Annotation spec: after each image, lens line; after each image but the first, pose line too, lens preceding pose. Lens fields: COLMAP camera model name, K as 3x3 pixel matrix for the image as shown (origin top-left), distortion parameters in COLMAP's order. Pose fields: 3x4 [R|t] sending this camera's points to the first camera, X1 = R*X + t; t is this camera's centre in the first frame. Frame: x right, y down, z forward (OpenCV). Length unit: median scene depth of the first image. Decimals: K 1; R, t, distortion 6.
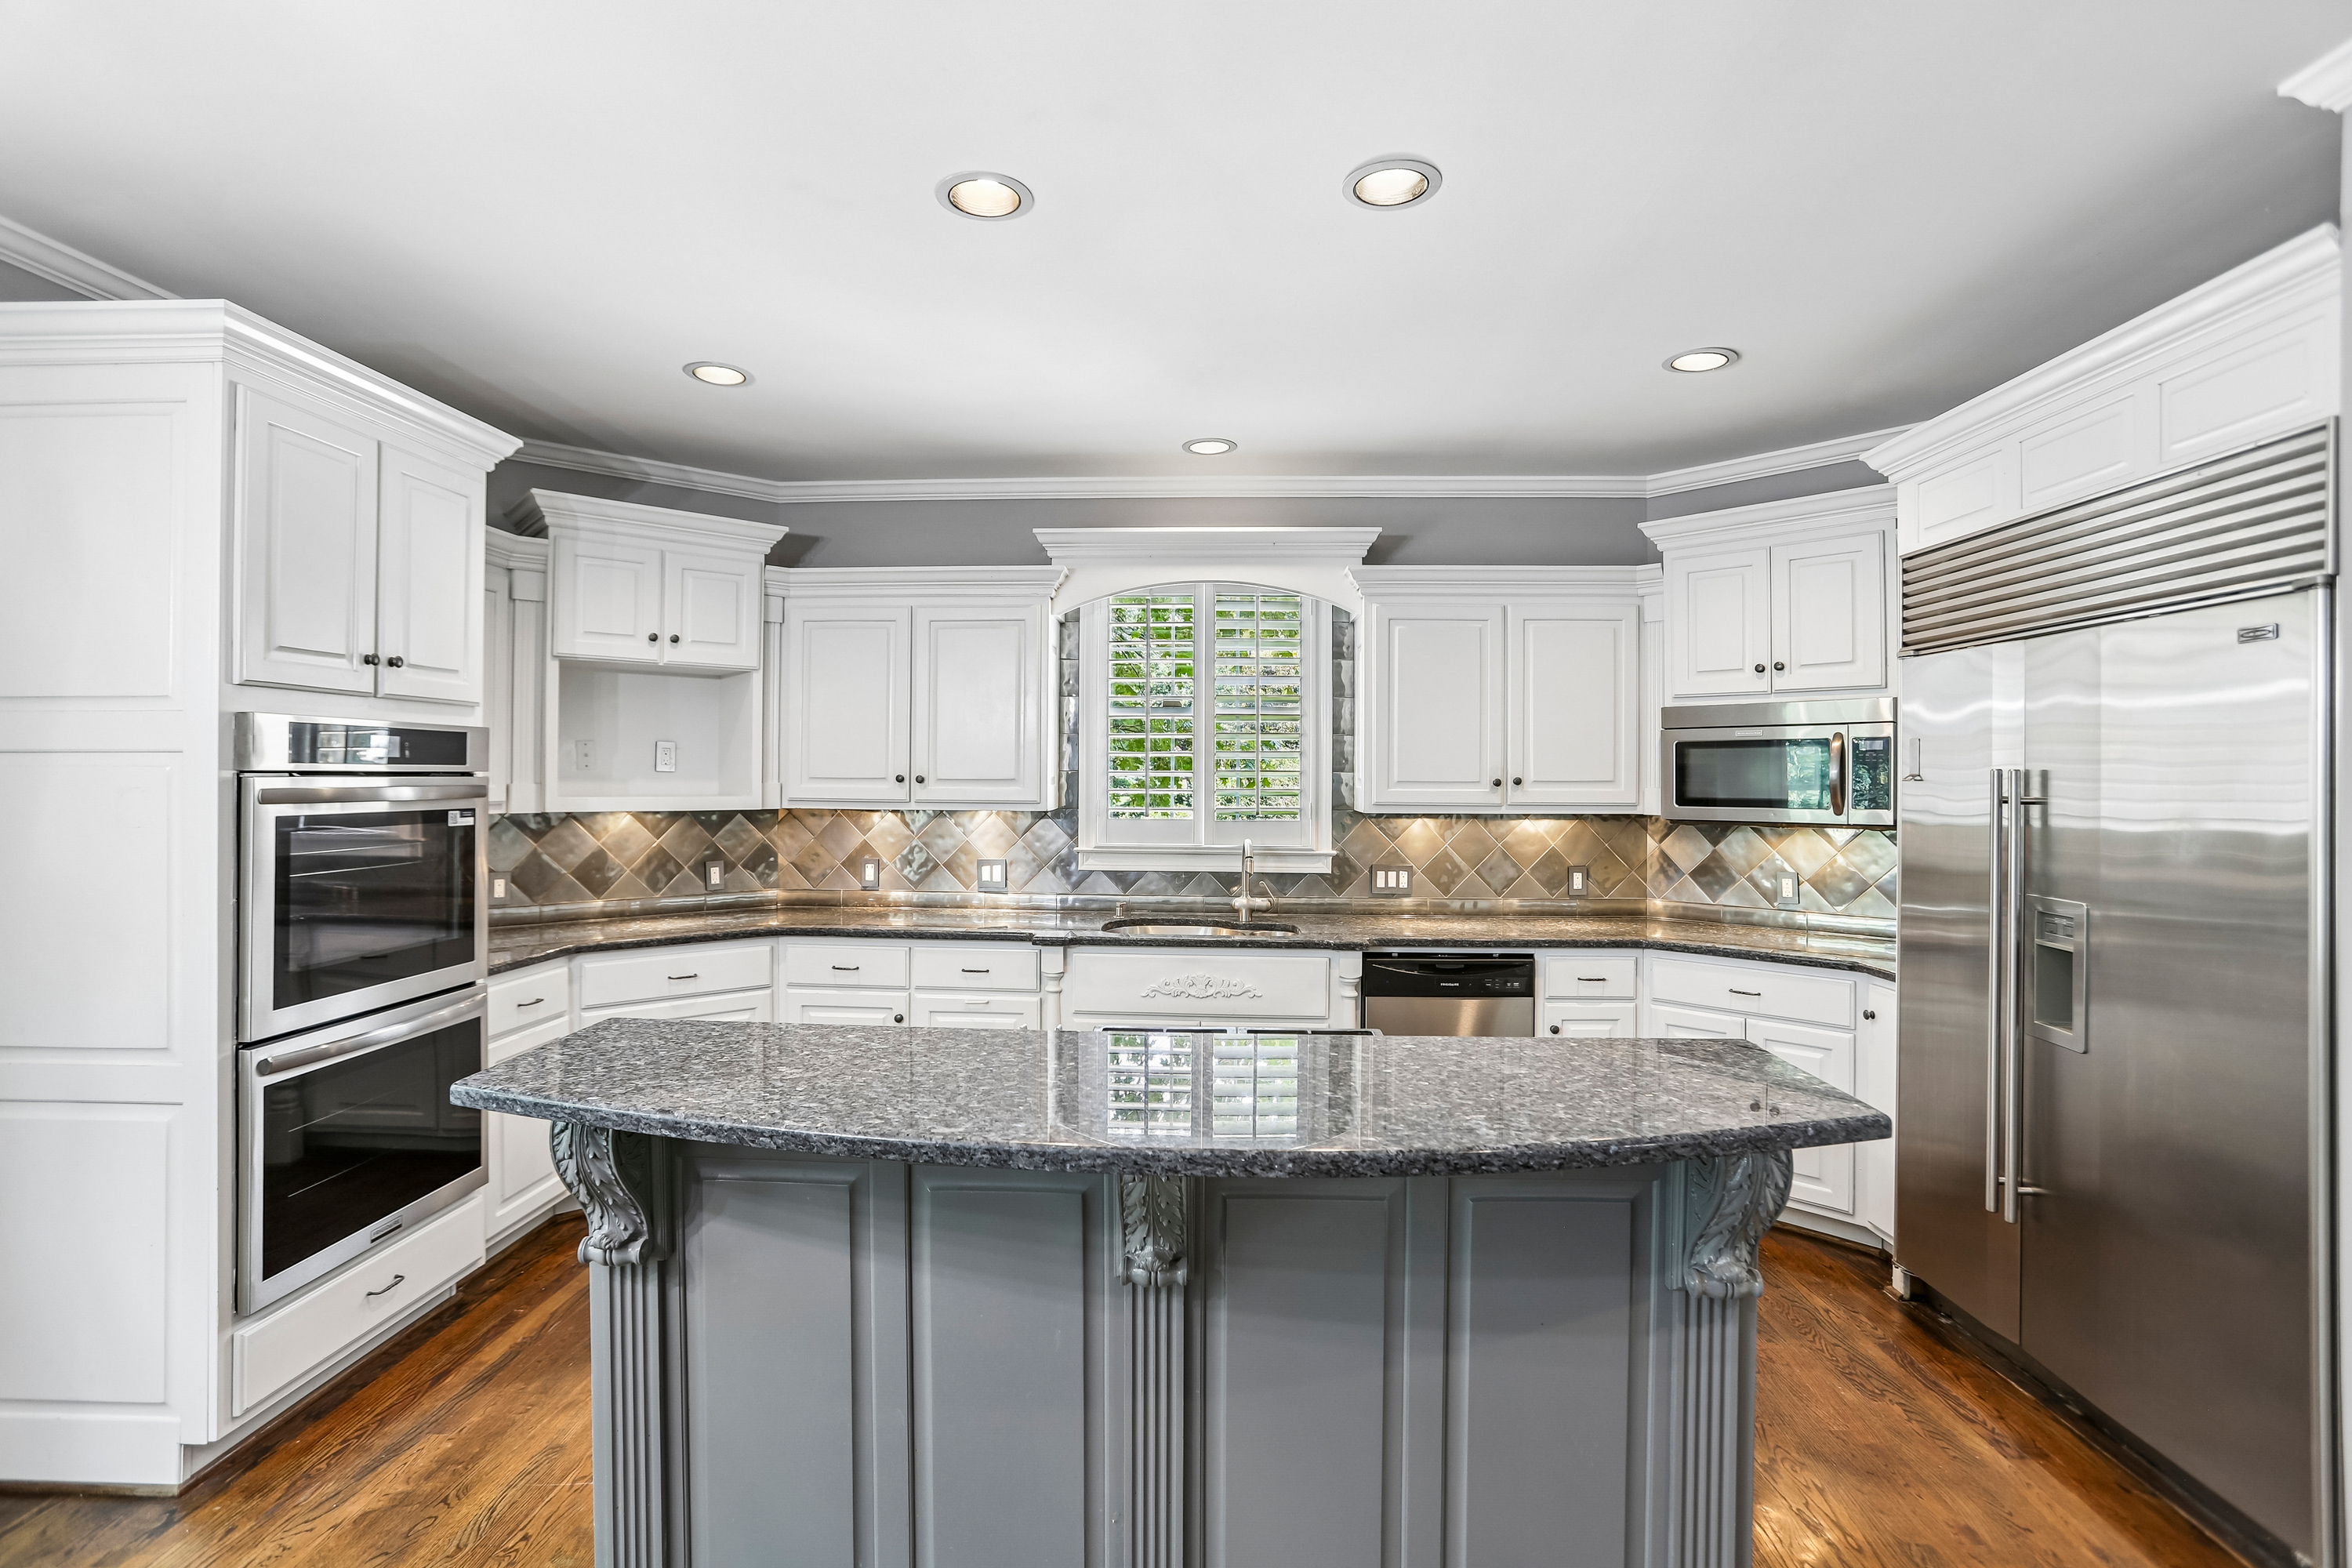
lens RADIAL K [[1104.3, 0, 1196.5], [0, 1104.3, 779.6], [0, 0, 1]] dist [-0.009877, 0.004859]
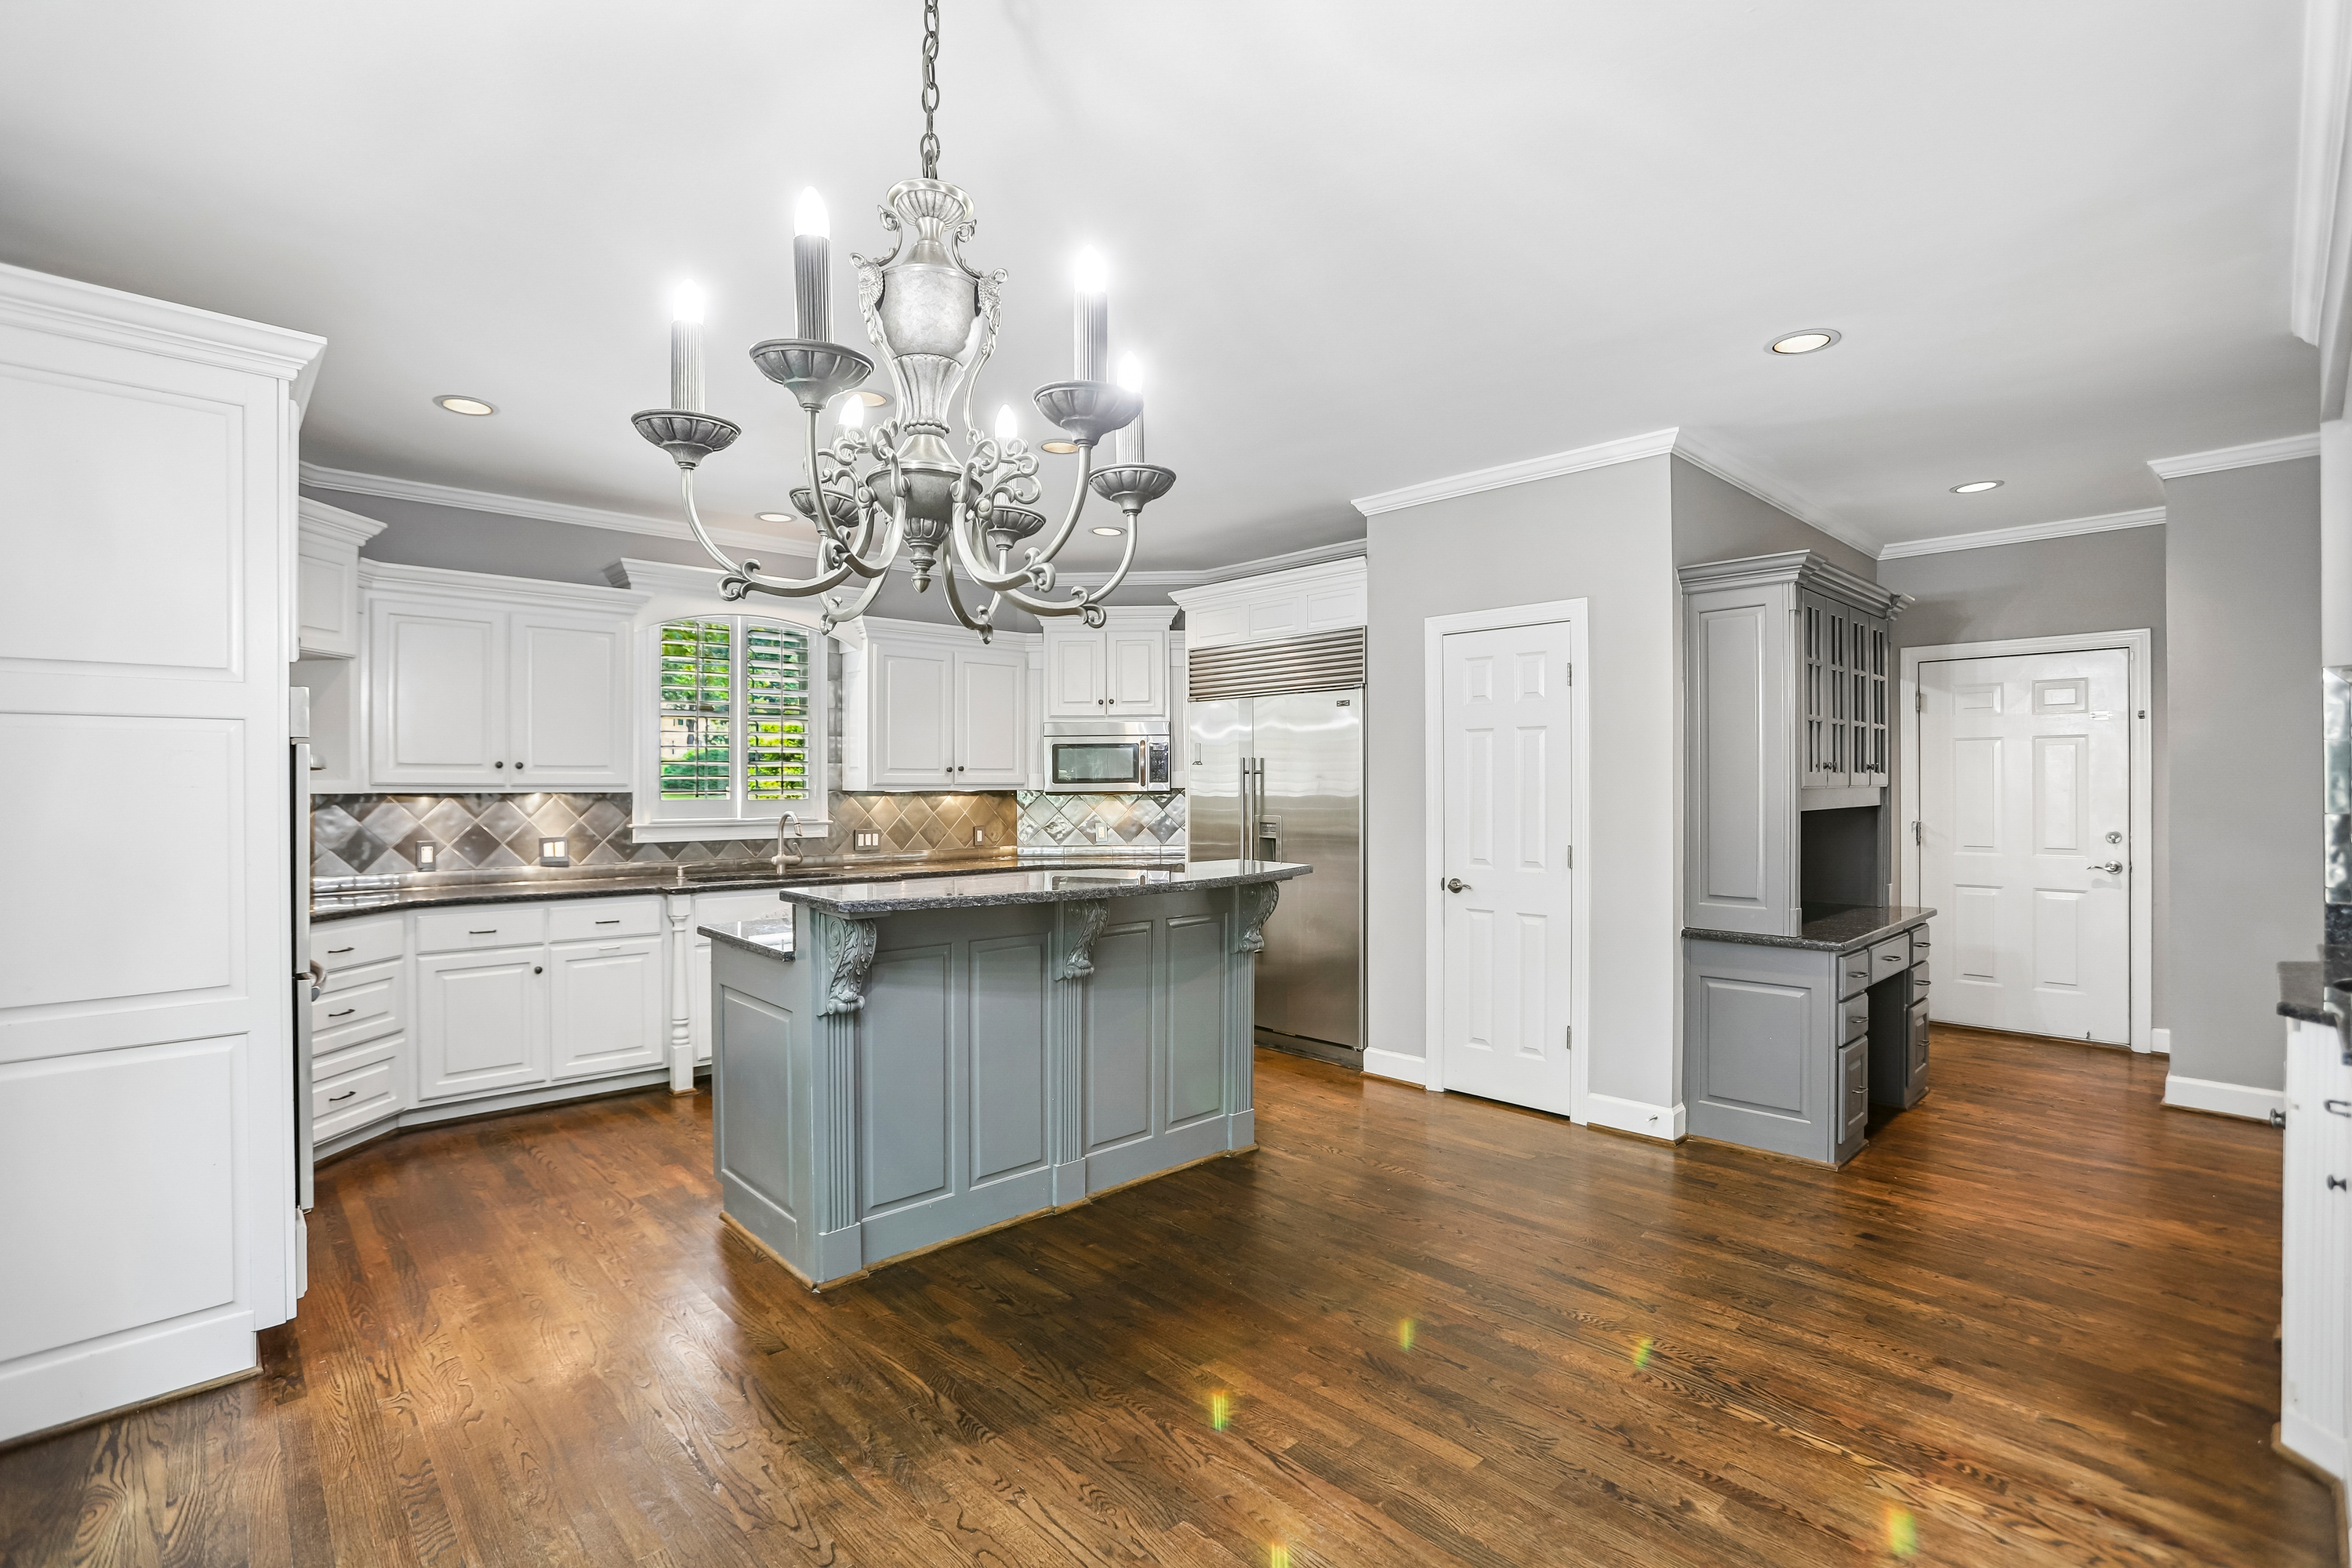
lens RADIAL K [[1104.3, 0, 1157.3], [0, 1104.3, 779.9], [0, 0, 1]] dist [-0.009877, 0.004859]
pose [[0.703545, -0.002692, 0.710645, -0.595696], [0.011120, 0.999912, -0.007222, 0.030765], [-0.710563, 0.012983, 0.703514, -0.258280]]
